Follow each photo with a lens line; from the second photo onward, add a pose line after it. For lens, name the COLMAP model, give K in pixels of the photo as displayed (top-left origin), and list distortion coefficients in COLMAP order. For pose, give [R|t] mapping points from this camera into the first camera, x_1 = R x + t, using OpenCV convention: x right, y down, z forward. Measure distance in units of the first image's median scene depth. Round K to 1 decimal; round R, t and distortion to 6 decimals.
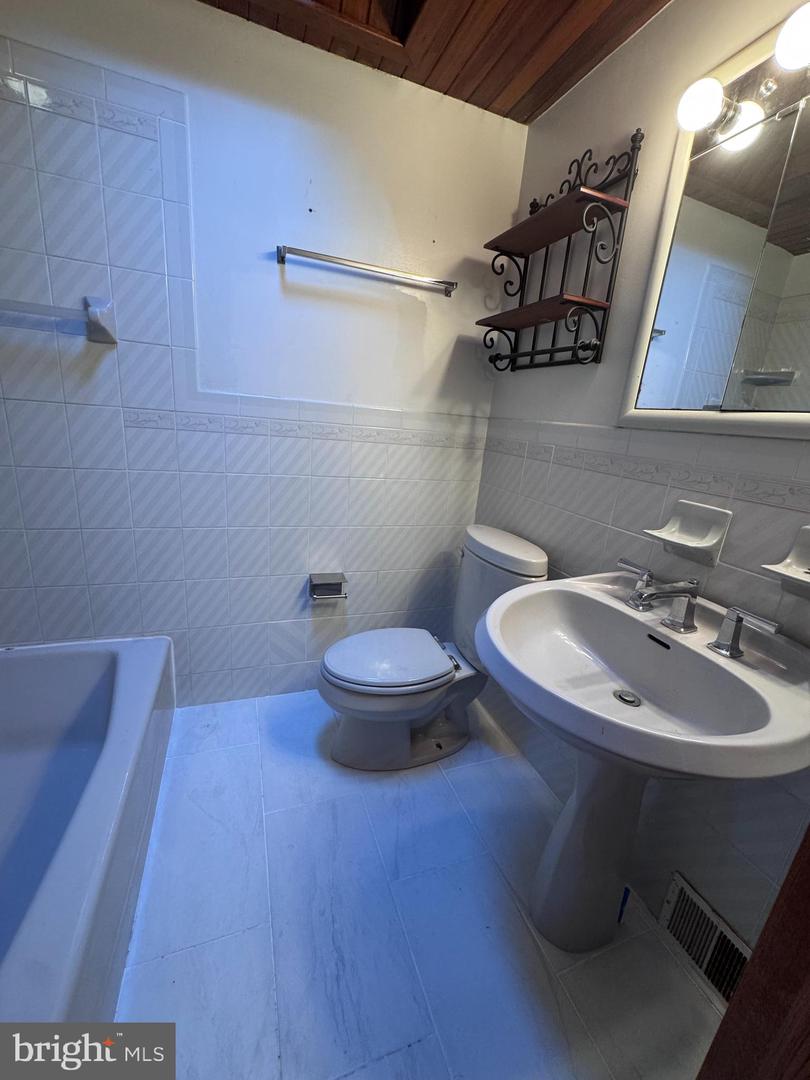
lens RADIAL K [[431.3, 0, 408.0], [0, 431.3, 537.4], [0, 0, 1]] dist [-0.004896, 0.000563]
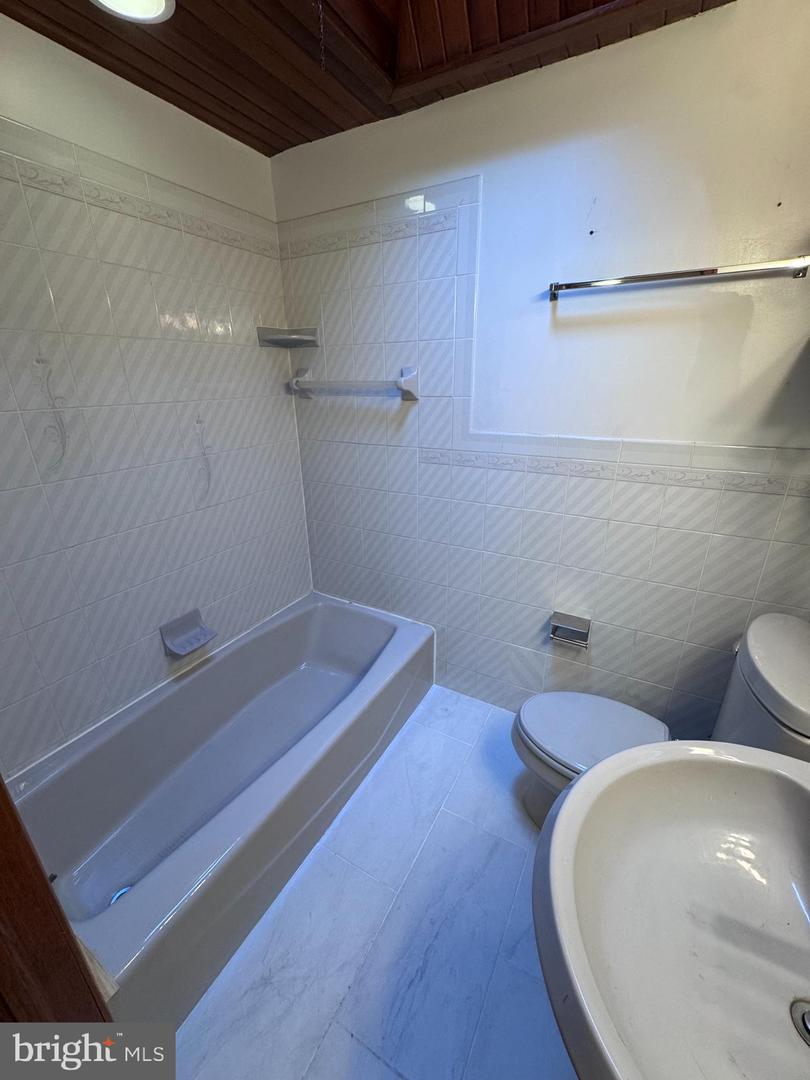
lens RADIAL K [[431.3, 0, 408.0], [0, 431.3, 537.4], [0, 0, 1]] dist [-0.004896, 0.000563]
pose [[0.641838, 0.175276, -0.746540, 0.297577], [-0.145811, 0.983662, 0.105588, -0.154700], [0.752850, 0.041083, 0.656909, 0.126947]]
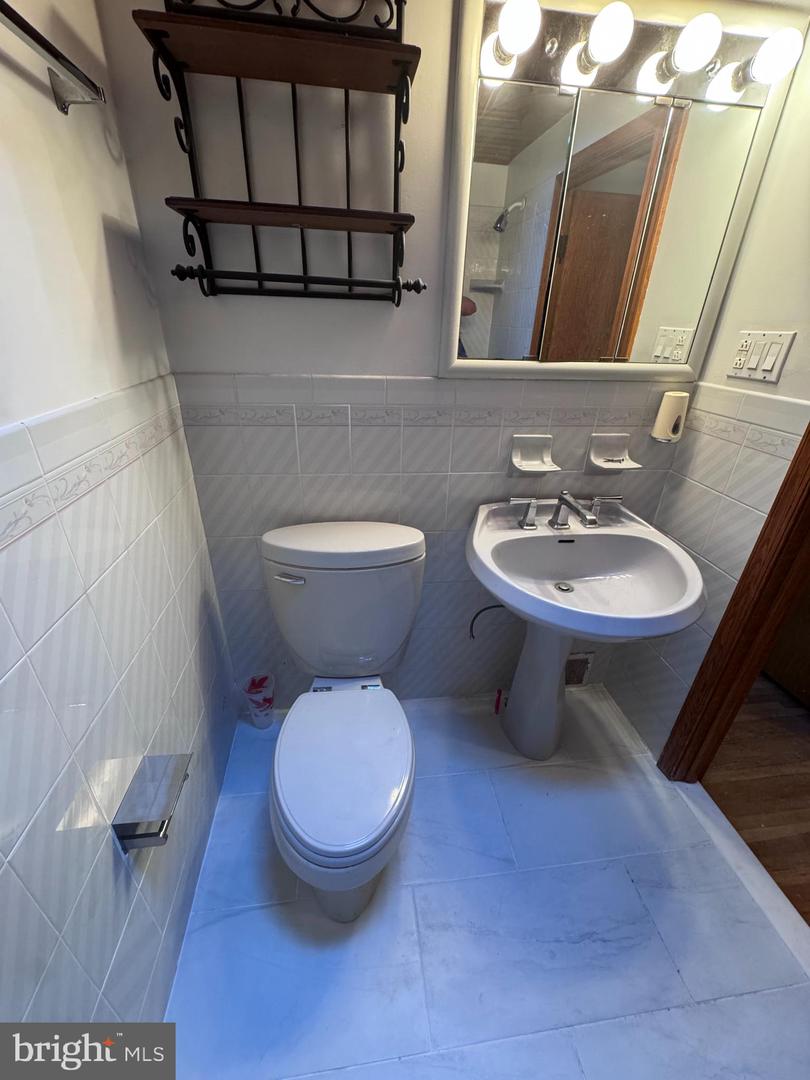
lens RADIAL K [[431.3, 0, 408.0], [0, 431.3, 537.4], [0, 0, 1]] dist [-0.004896, 0.000563]
pose [[0.238312, -0.507181, 0.828236, -0.432929], [0.254535, 0.855614, 0.450708, -0.331115], [-0.937240, 0.103406, 0.332998, 0.631483]]
